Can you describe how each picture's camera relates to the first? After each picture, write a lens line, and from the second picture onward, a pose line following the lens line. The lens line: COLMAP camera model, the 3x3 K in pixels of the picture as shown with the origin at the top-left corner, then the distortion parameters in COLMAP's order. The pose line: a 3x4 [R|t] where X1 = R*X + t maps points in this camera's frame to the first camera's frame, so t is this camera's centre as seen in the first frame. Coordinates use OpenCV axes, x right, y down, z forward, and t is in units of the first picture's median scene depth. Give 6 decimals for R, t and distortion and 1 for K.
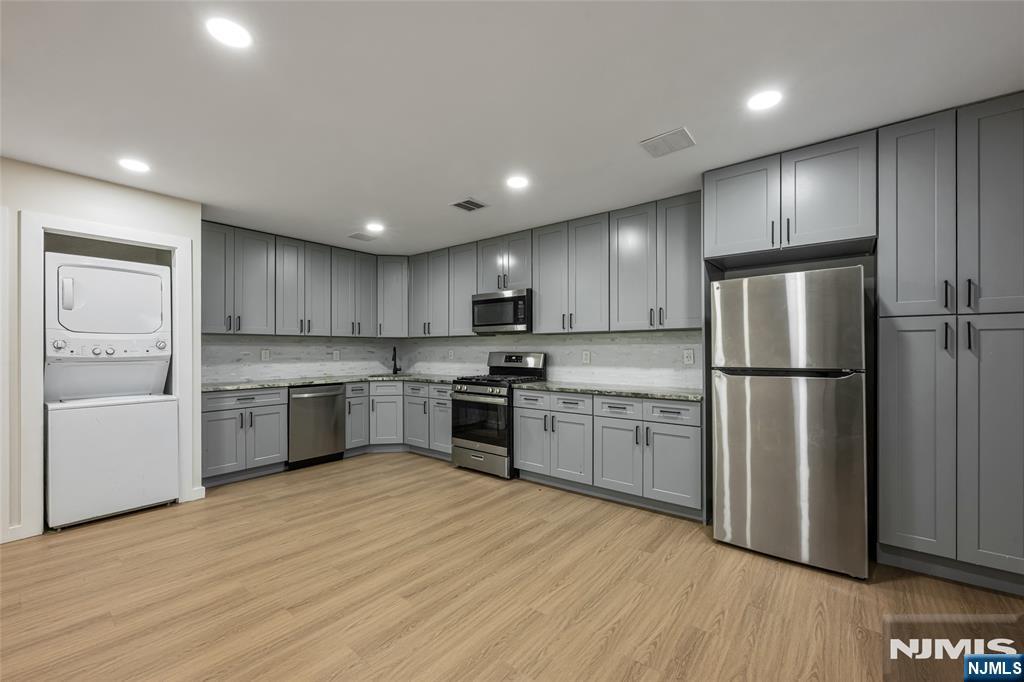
lens RADIAL K [[418.5, 0, 517.7], [0, 418.5, 350.1], [0, 0, 1]] dist [0.000042, 0.000098]
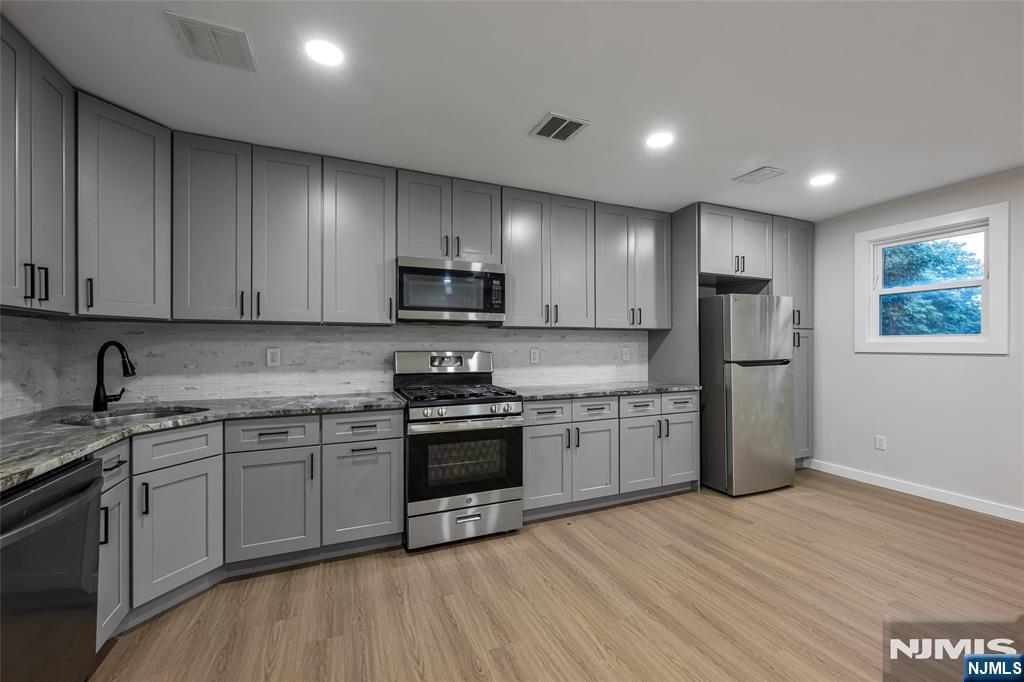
lens RADIAL K [[414.5, 0, 519.2], [0, 414.5, 346.8], [0, 0, 1]] dist [-0.000967, -0.000006]
pose [[0.464820, -0.001720, 0.885403, -0.692479], [0.001345, 0.999998, 0.001236, -0.003703], [-0.885404, 0.000617, 0.464822, 0.721533]]
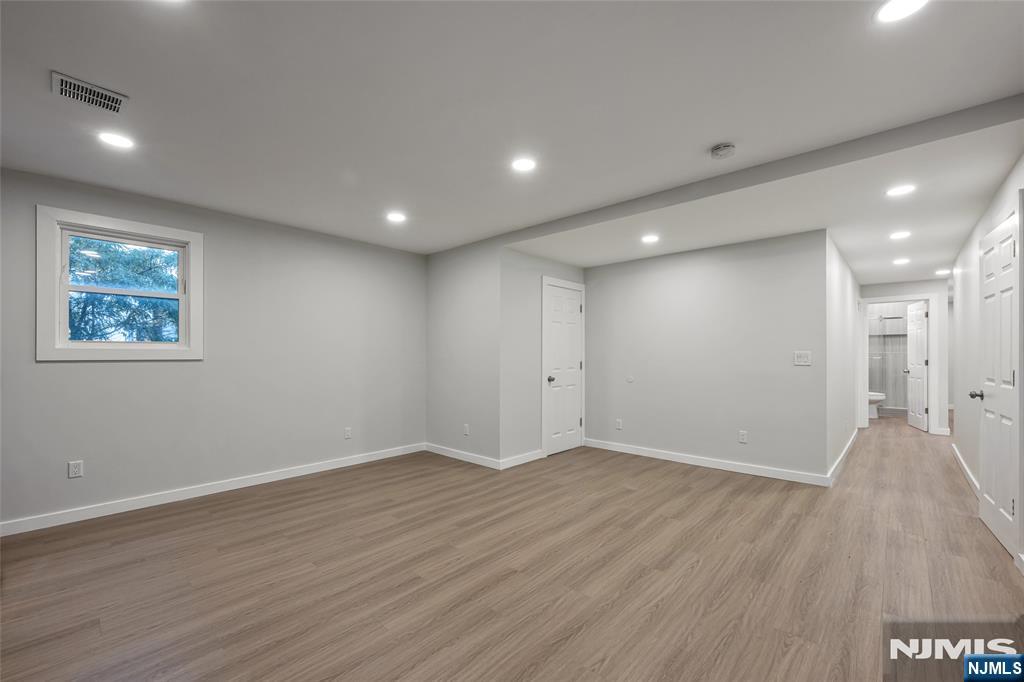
lens RADIAL K [[414.5, 0, 519.2], [0, 414.5, 346.8], [0, 0, 1]] dist [-0.000967, -0.000006]
pose [[-0.997081, 0.003194, 0.076291, -0.351026], [0.002020, 0.999878, -0.015466, 0.000164], [-0.076331, -0.015267, -0.996966, 1.180481]]
